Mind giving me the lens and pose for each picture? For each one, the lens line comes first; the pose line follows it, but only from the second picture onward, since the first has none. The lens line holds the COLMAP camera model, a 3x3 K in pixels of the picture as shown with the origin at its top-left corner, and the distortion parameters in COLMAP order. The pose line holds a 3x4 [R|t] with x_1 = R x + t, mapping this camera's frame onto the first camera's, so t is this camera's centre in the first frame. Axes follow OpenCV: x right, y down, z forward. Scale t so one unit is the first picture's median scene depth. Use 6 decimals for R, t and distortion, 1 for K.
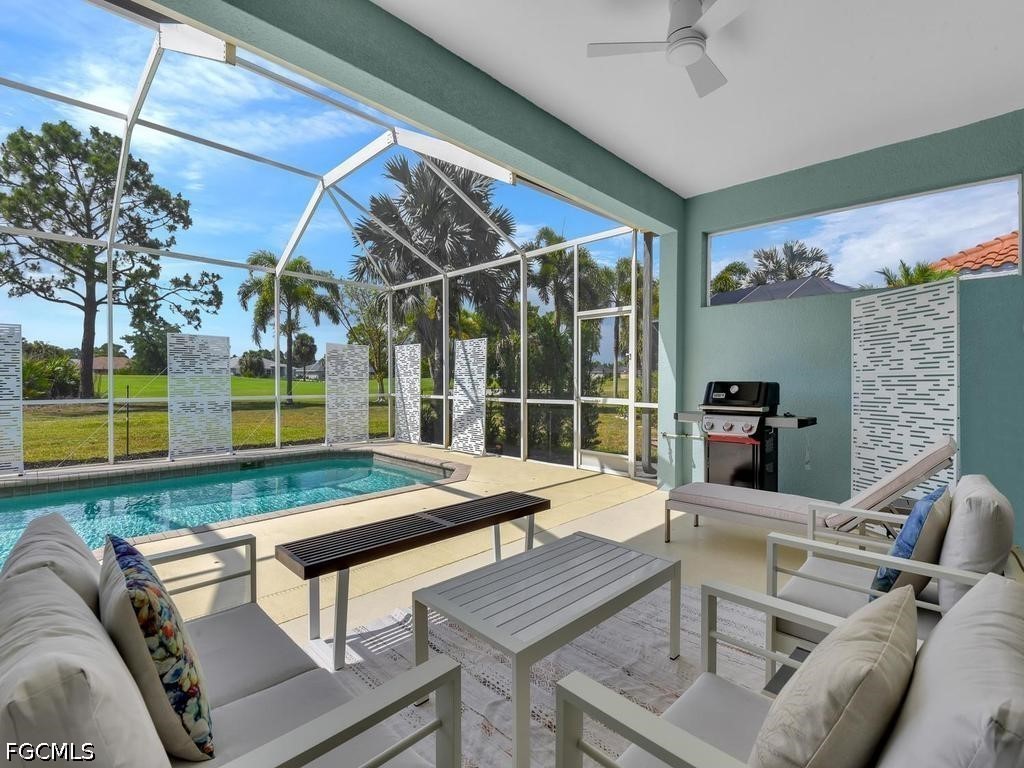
lens RADIAL K [[461.2, 0, 507.8], [0, 461.2, 406.2], [0, 0, 1]] dist [-0.001127, -0.013372]
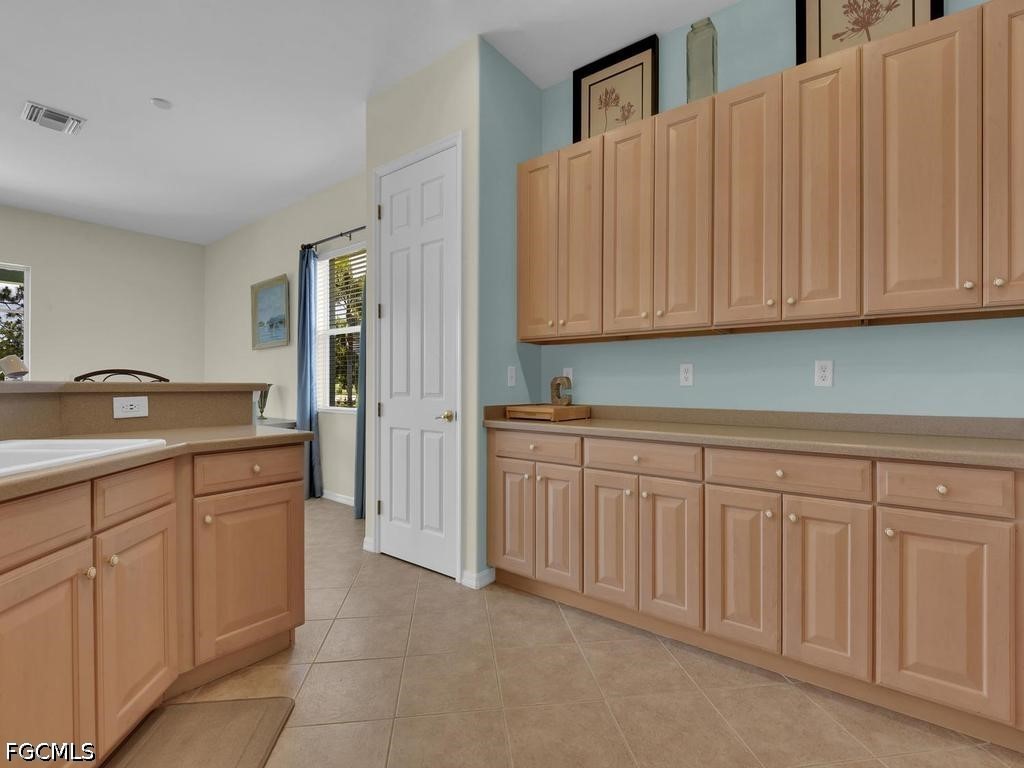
lens RADIAL K [[464.2, 0, 512.7], [0, 464.2, 382.1], [0, 0, 1]] dist [0.002989, -0.012562]
pose [[0.991847, -0.004374, 0.127356, 0.493405], [0.012557, 0.997901, -0.063522, 0.015507], [-0.126810, 0.064603, 0.989821, -0.264633]]
